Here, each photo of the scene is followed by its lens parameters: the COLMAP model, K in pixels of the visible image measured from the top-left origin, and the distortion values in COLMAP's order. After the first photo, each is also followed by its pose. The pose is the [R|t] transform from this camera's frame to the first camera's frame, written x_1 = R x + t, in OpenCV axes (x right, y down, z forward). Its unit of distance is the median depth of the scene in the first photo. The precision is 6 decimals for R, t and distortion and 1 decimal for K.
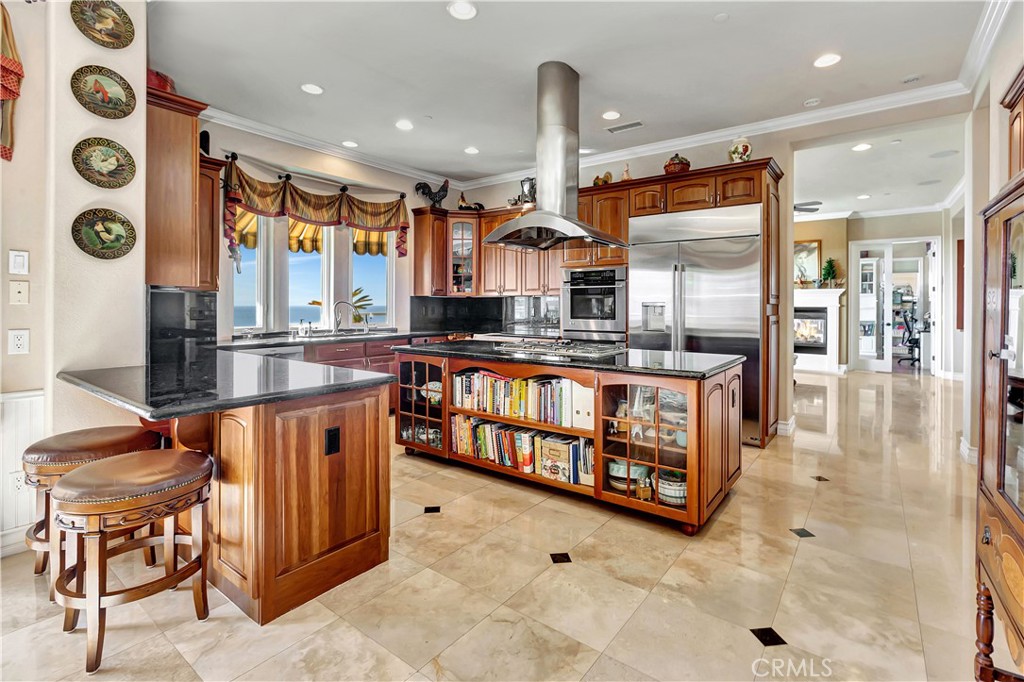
lens RADIAL K [[498.3, 0, 498.2], [0, 498.3, 309.1], [0, 0, 1]] dist [0.000799, 0.000479]
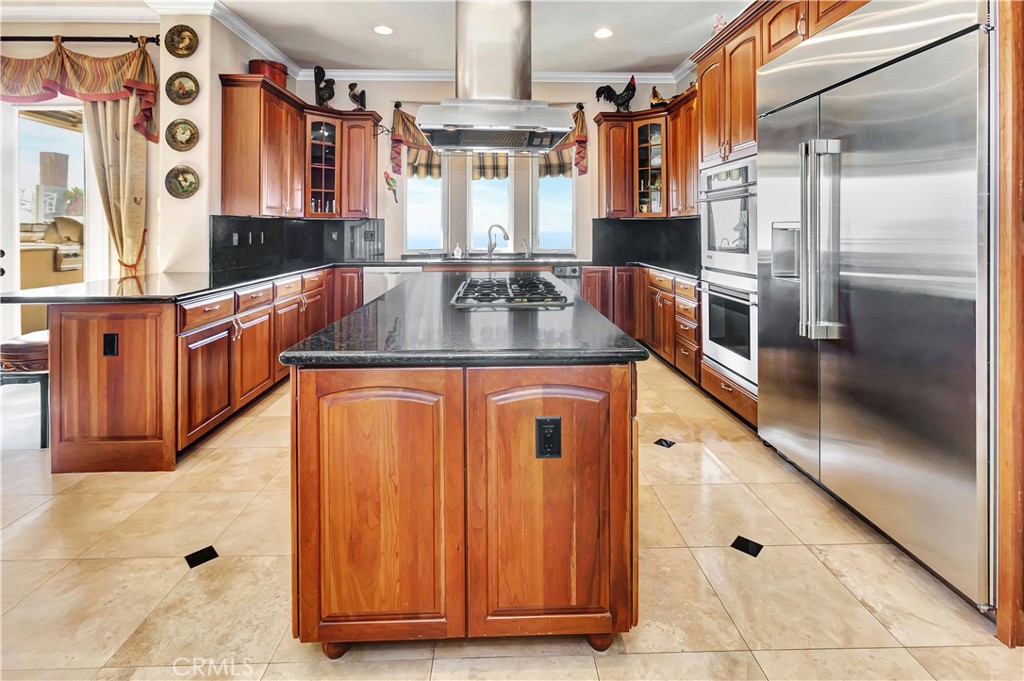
lens RADIAL K [[480.4, 0, 510.2], [0, 480.4, 229.4], [0, 0, 1]] dist [-0.000725, 0.000074]
pose [[0.629127, -0.002529, -0.777298, 0.943375], [-0.002391, 0.999984, -0.005188, -0.003778], [0.777299, 0.005123, 0.629111, 0.846602]]
